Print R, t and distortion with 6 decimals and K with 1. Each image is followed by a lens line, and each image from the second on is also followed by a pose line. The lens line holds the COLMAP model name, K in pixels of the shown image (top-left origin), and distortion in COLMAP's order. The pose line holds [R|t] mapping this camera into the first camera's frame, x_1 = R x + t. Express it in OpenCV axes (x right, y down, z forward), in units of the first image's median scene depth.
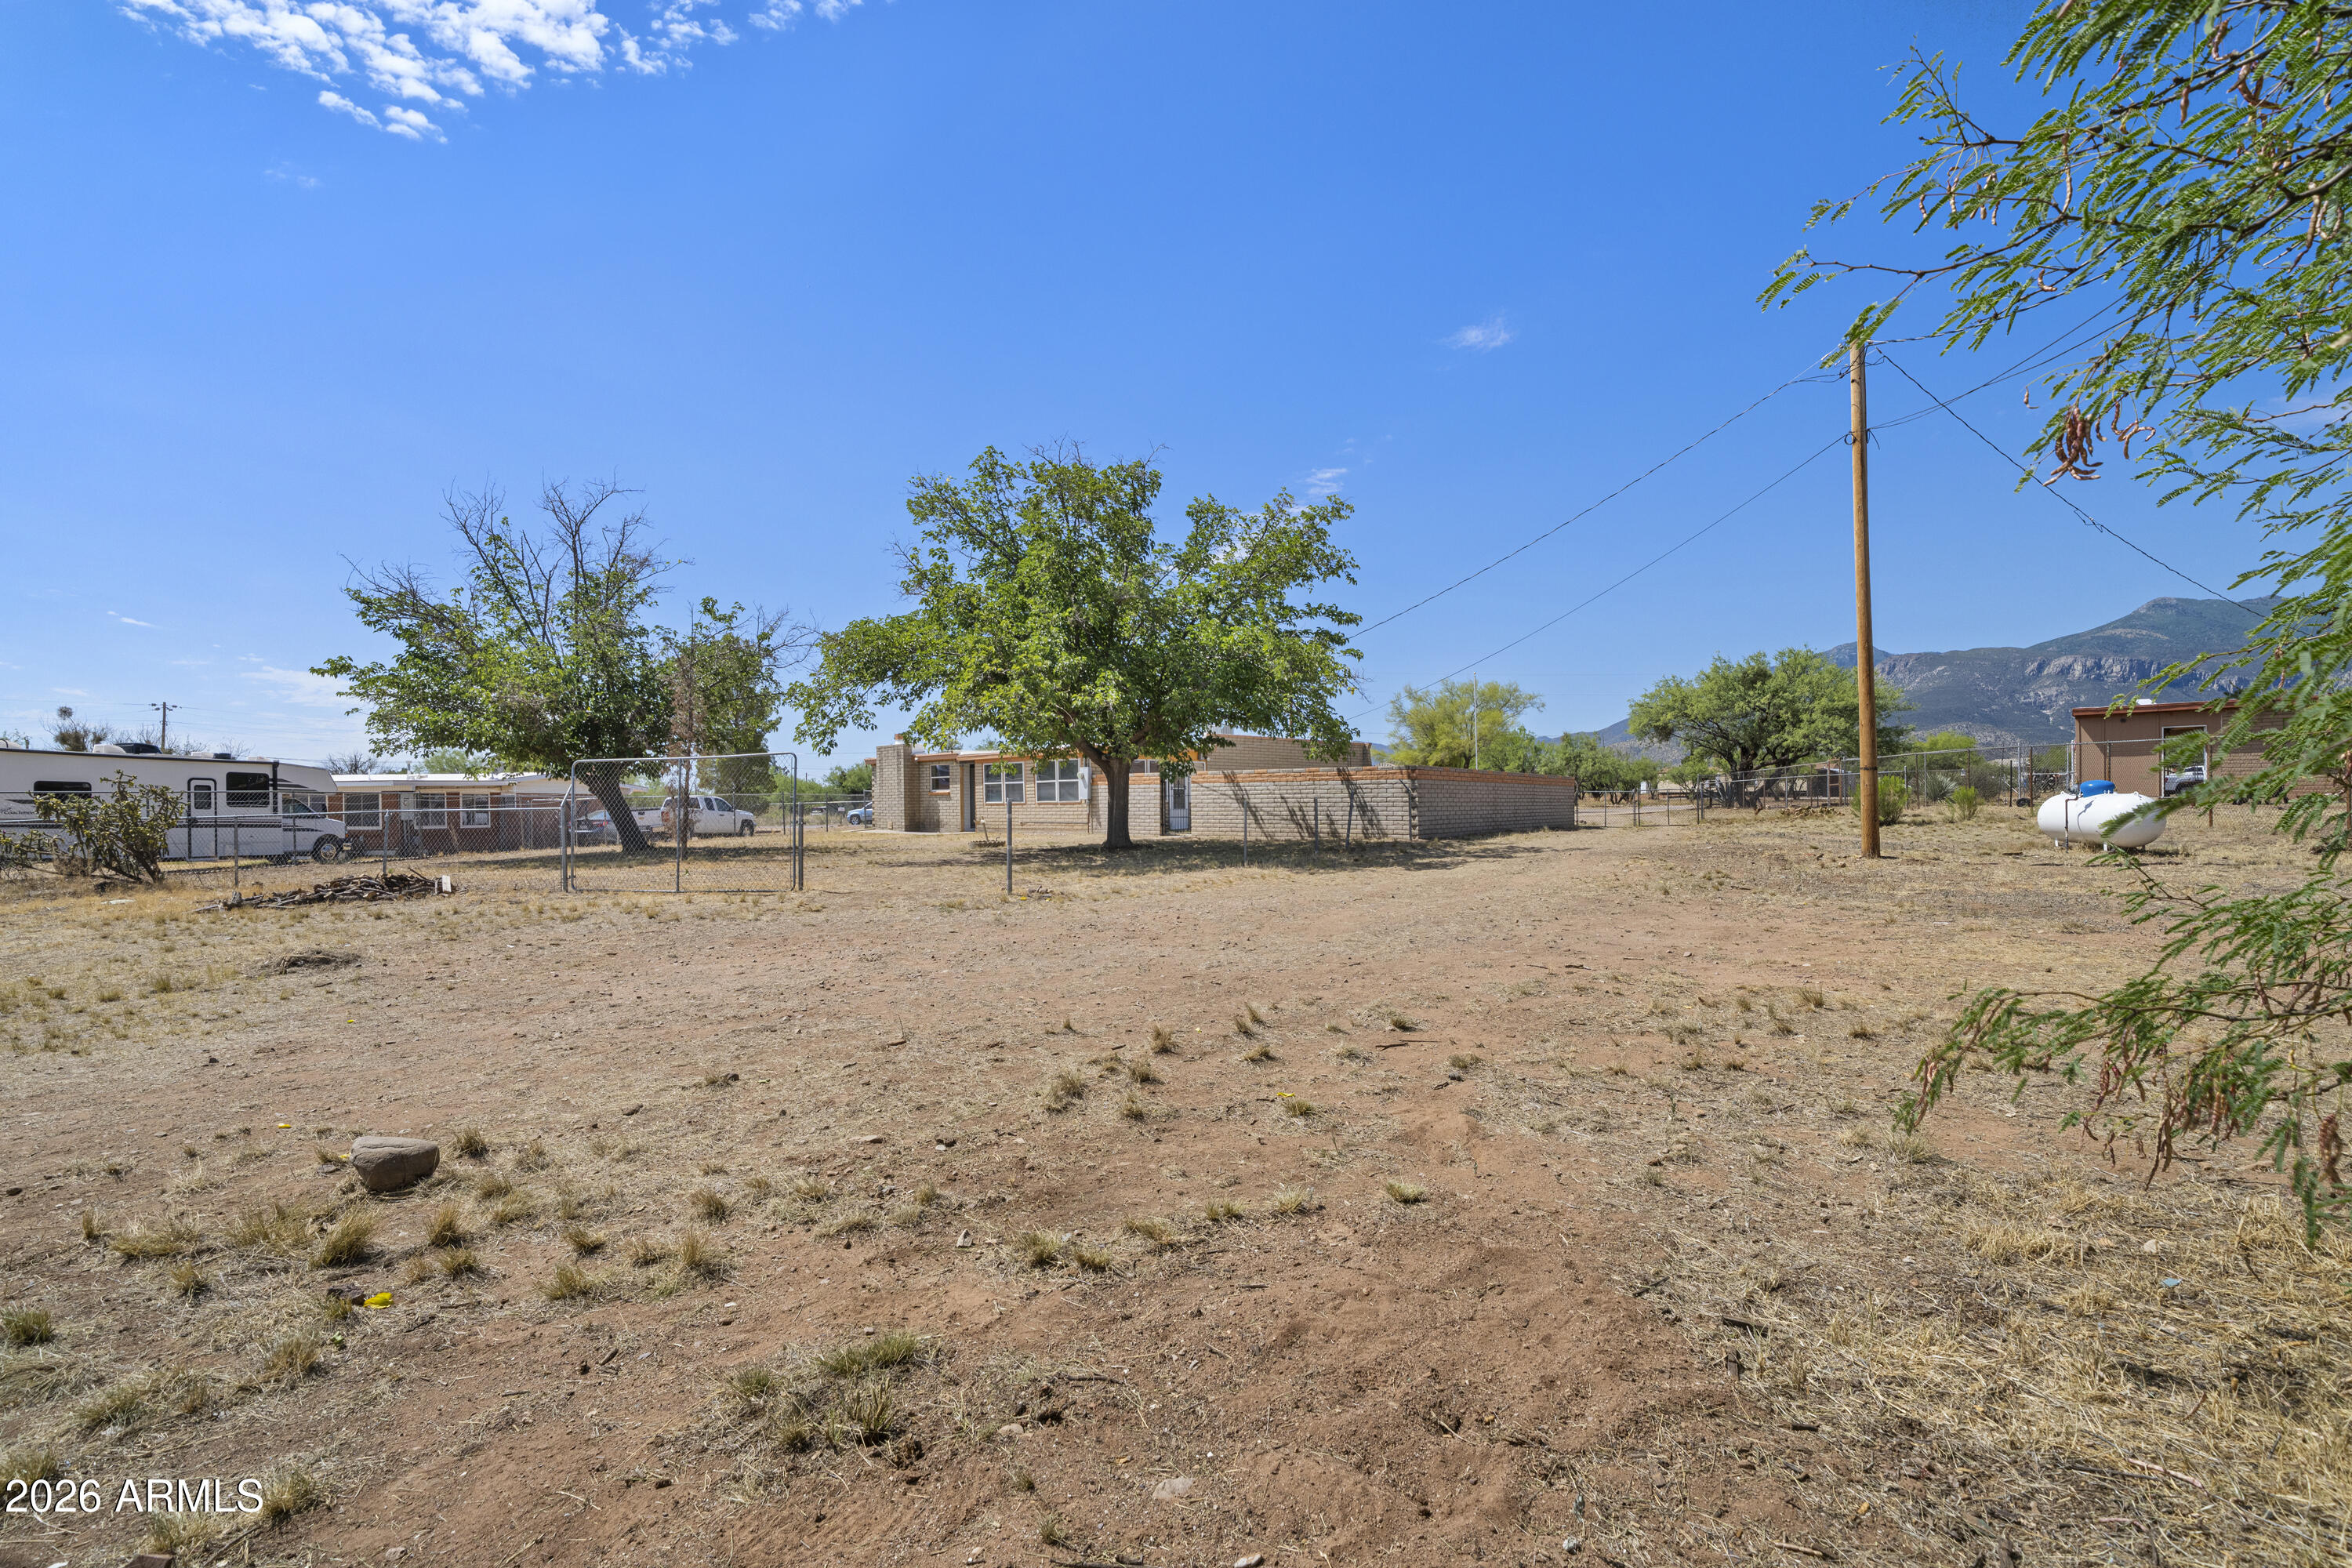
lens RADIAL K [[1092.6, 0, 1180.1], [0, 1092.6, 810.1], [0, 0, 1]] dist [0.001209, -0.000446]
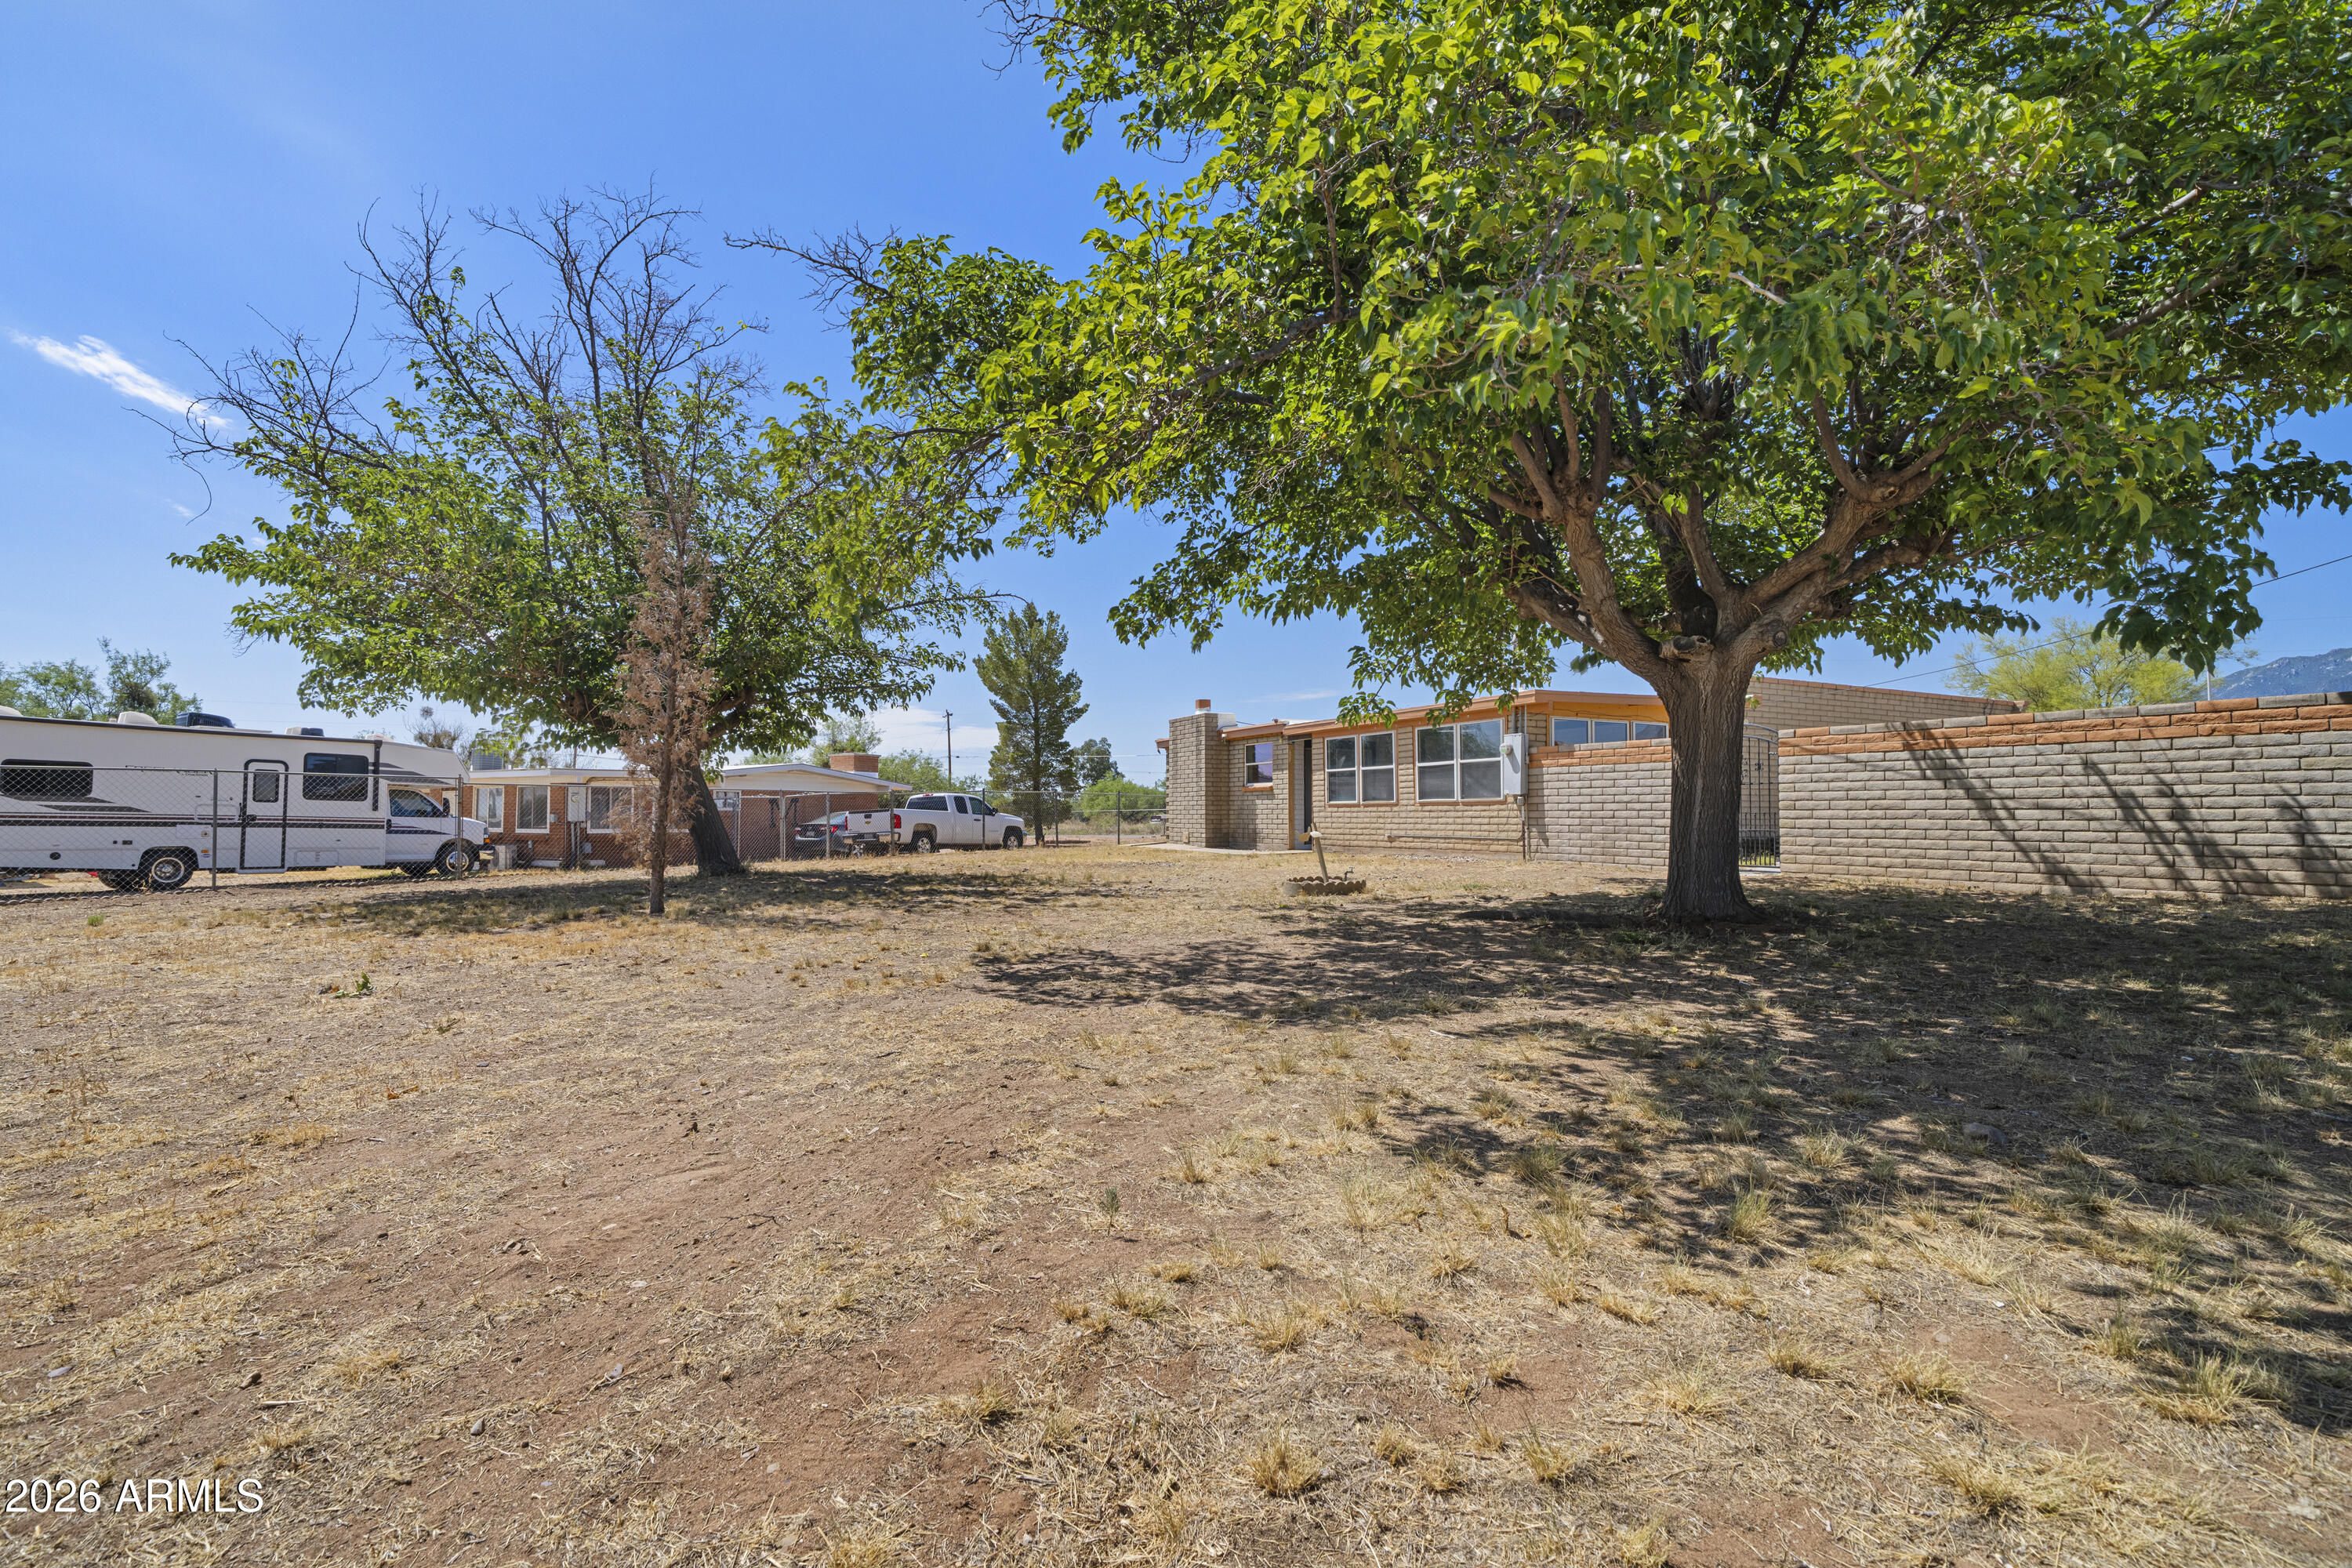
lens RADIAL K [[1092.6, 0, 1180.1], [0, 1092.6, 810.1], [0, 0, 1]] dist [0.001209, -0.000446]
pose [[0.949464, 0.007329, -0.313791, -0.070663], [-0.010805, 0.999898, -0.009339, 0.003930], [0.313691, 0.012257, 0.949446, 0.425866]]
